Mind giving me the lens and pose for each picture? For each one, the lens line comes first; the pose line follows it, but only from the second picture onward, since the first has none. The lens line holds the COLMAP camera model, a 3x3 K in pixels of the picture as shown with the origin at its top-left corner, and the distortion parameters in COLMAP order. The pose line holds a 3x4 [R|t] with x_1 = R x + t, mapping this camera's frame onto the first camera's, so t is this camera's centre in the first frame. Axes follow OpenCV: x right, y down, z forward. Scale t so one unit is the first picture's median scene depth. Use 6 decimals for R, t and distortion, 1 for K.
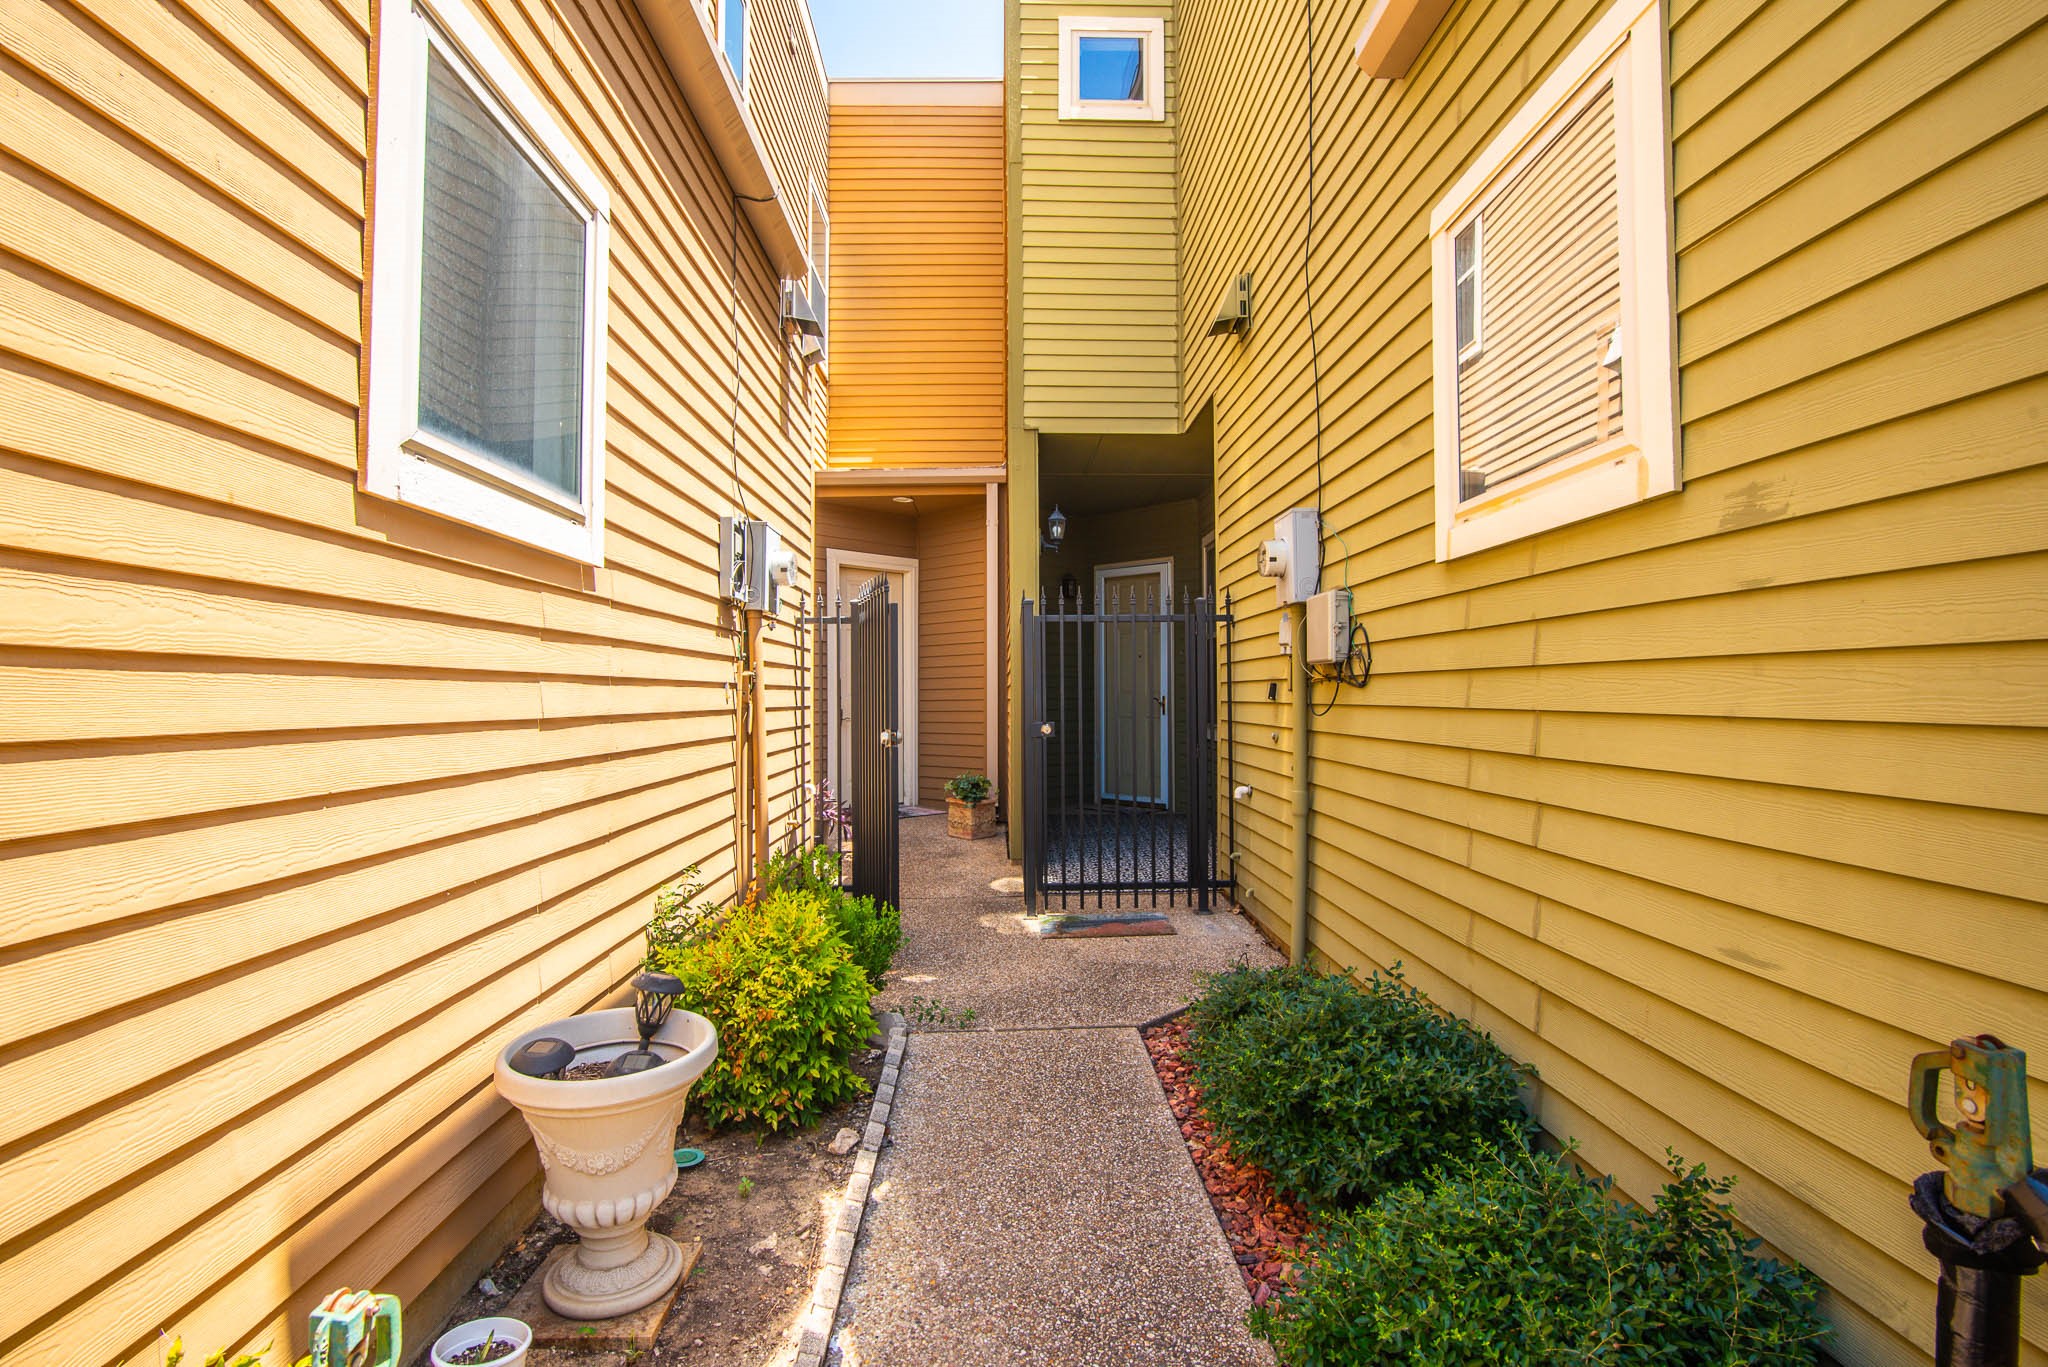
lens RADIAL K [[1015.4, 0, 1020.9], [0, 1015.4, 677.1], [0, 0, 1]] dist [0.014560, 0.000066]
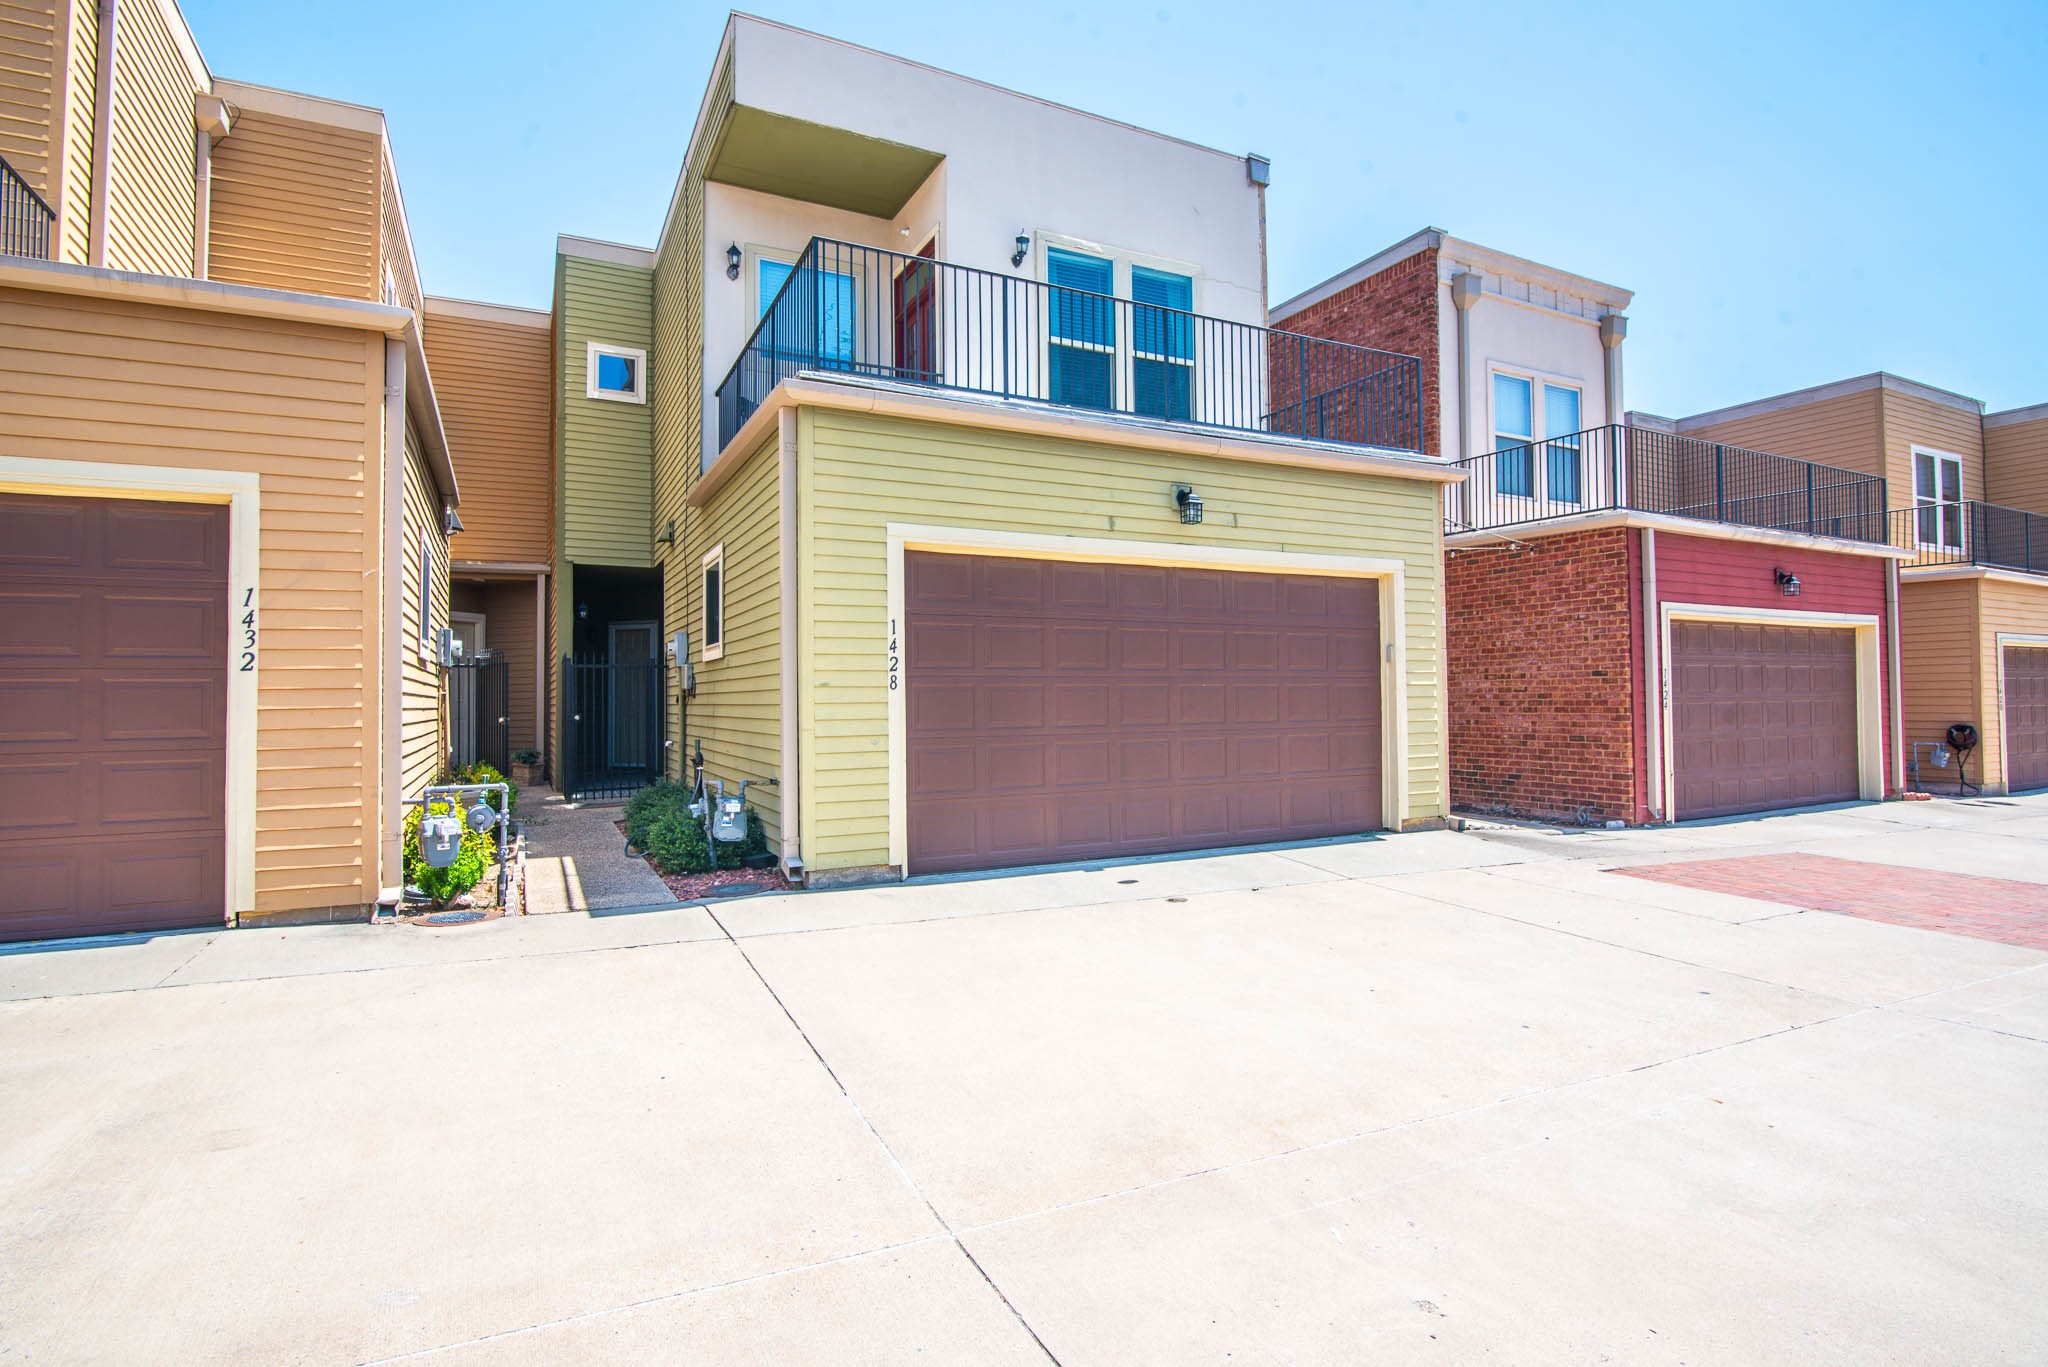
lens RADIAL K [[1002.2, 0, 1028.3], [0, 1002.2, 679.7], [0, 0, 1]] dist [-0.024255, 0.000050]
pose [[0.898715, 0.006841, 0.438480, -0.032632], [-0.004004, 0.999965, -0.007394, -0.012981], [-0.438515, 0.004889, 0.898710, -1.010726]]
